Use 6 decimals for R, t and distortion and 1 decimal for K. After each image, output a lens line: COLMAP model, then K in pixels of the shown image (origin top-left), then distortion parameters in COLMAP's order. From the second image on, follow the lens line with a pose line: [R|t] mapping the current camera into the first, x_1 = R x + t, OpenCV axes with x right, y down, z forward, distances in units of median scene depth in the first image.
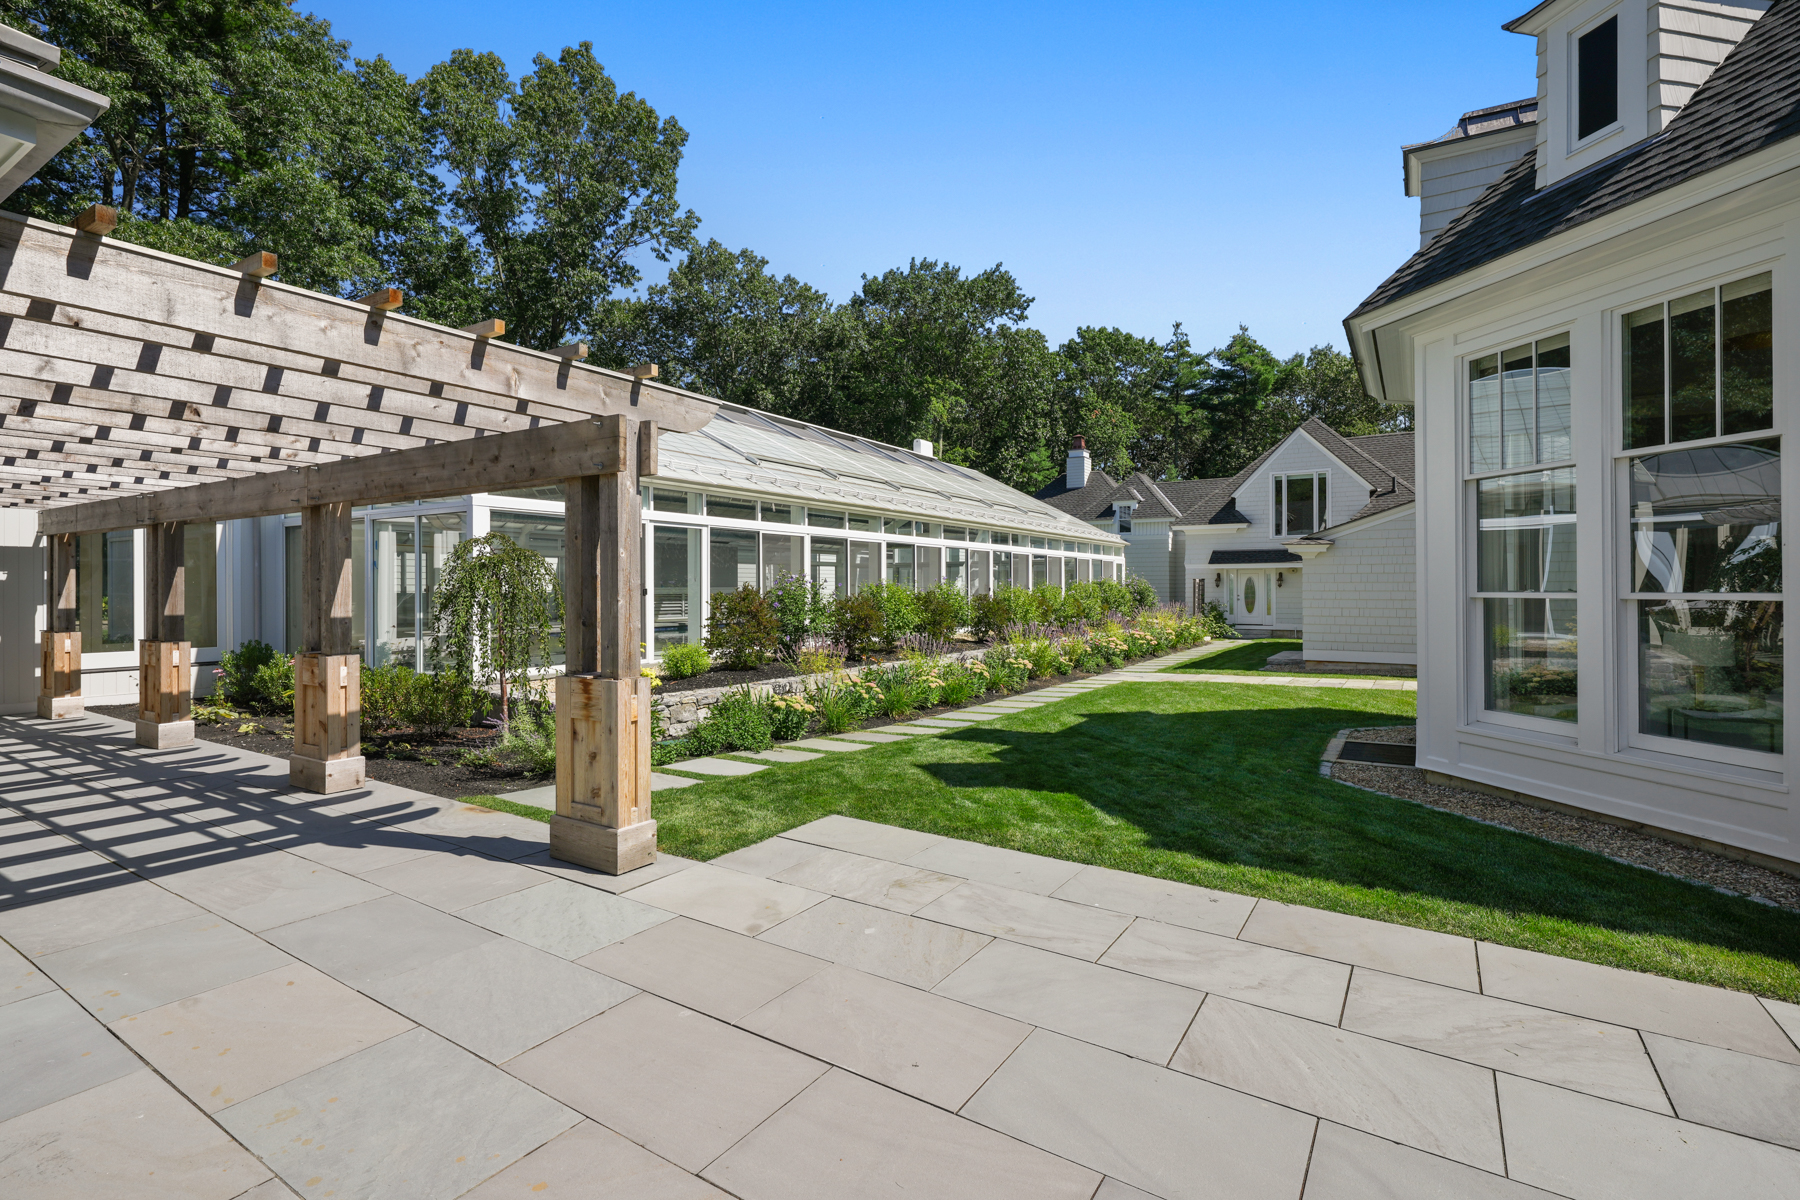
lens RADIAL K [[921.5, 0, 900.0], [0, 921.5, 600.0], [0, 0, 1]] dist [-0.002079, -0.000362]
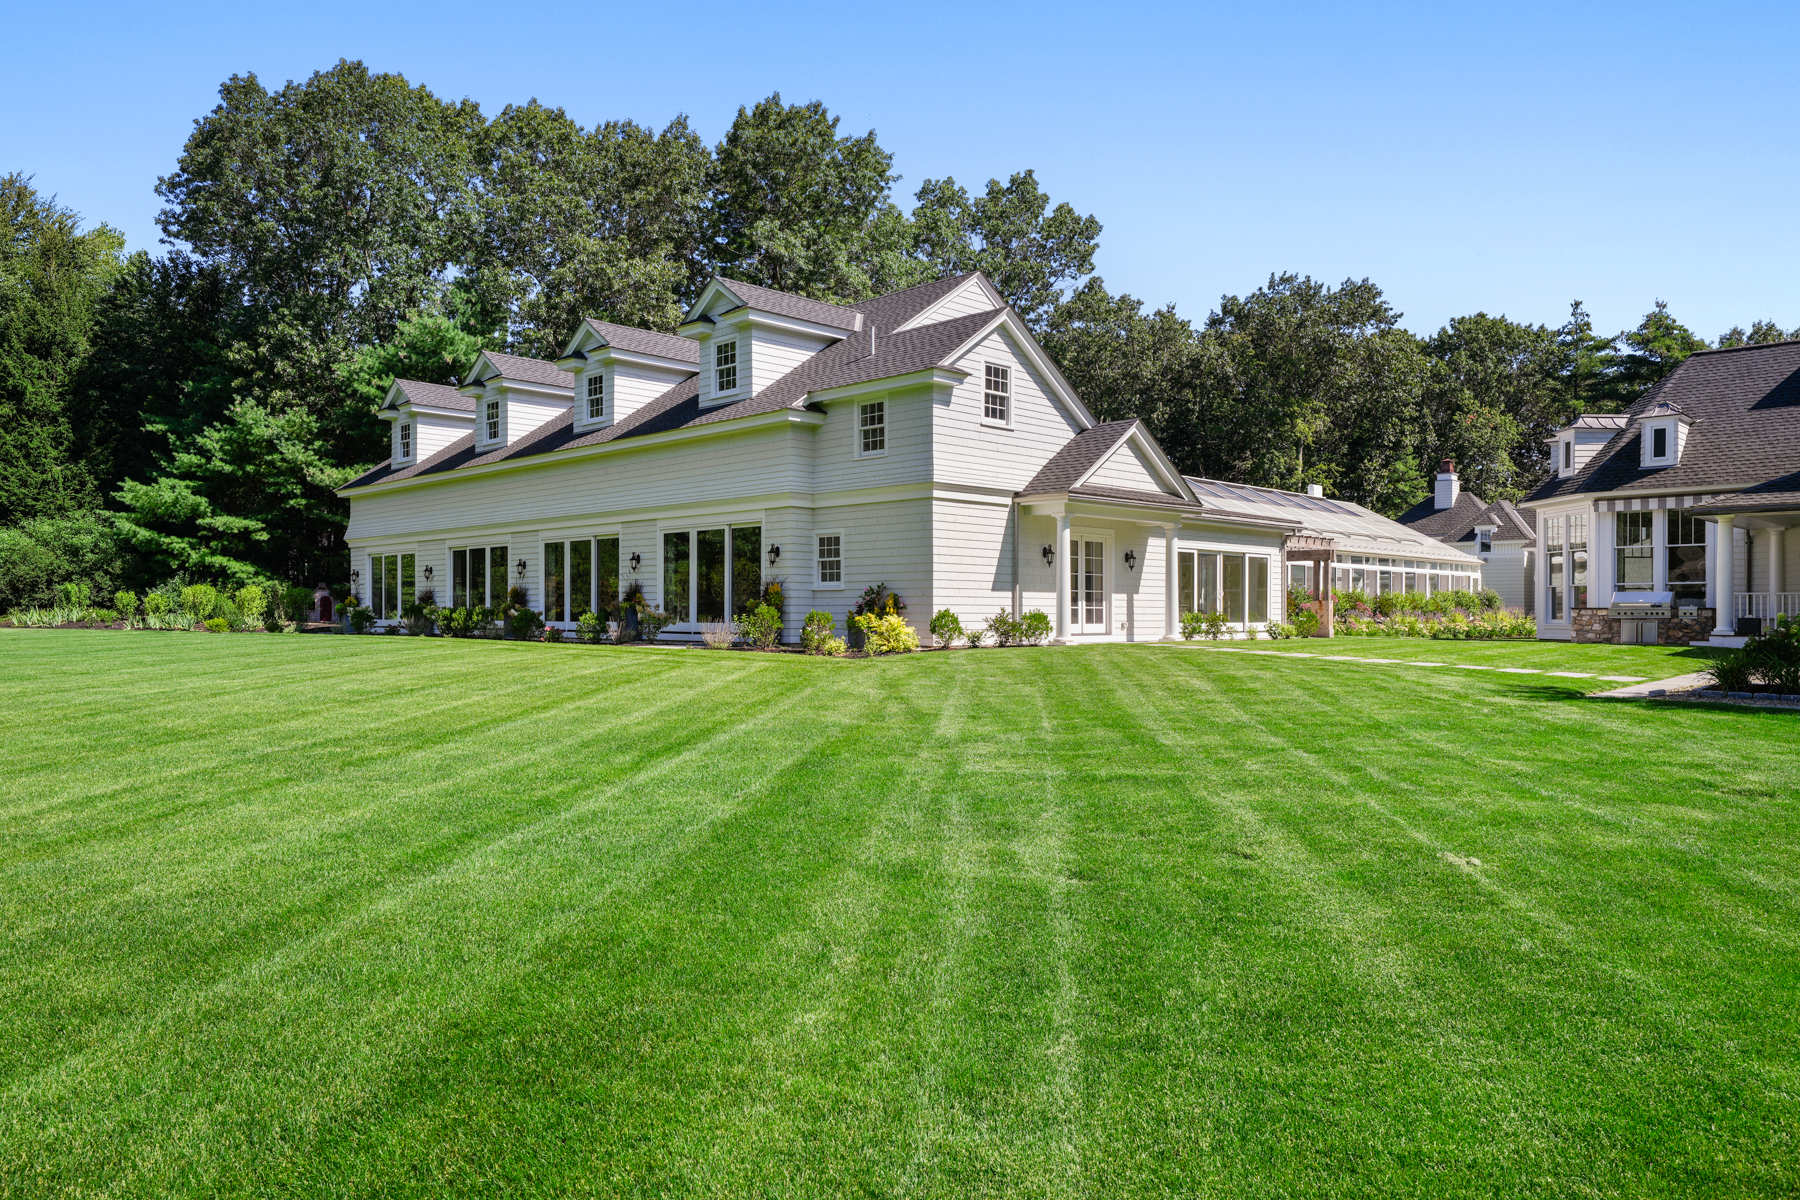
lens RADIAL K [[1213.1, 0, 900.0], [0, 1213.1, 600.0], [0, 0, 1]] dist [0.003819, 0.001882]
pose [[0.970840, 0.006399, -0.239644, -0.062650], [-0.011378, 0.999747, -0.019398, 0.015199], [0.239459, 0.021559, 0.970667, -0.386582]]
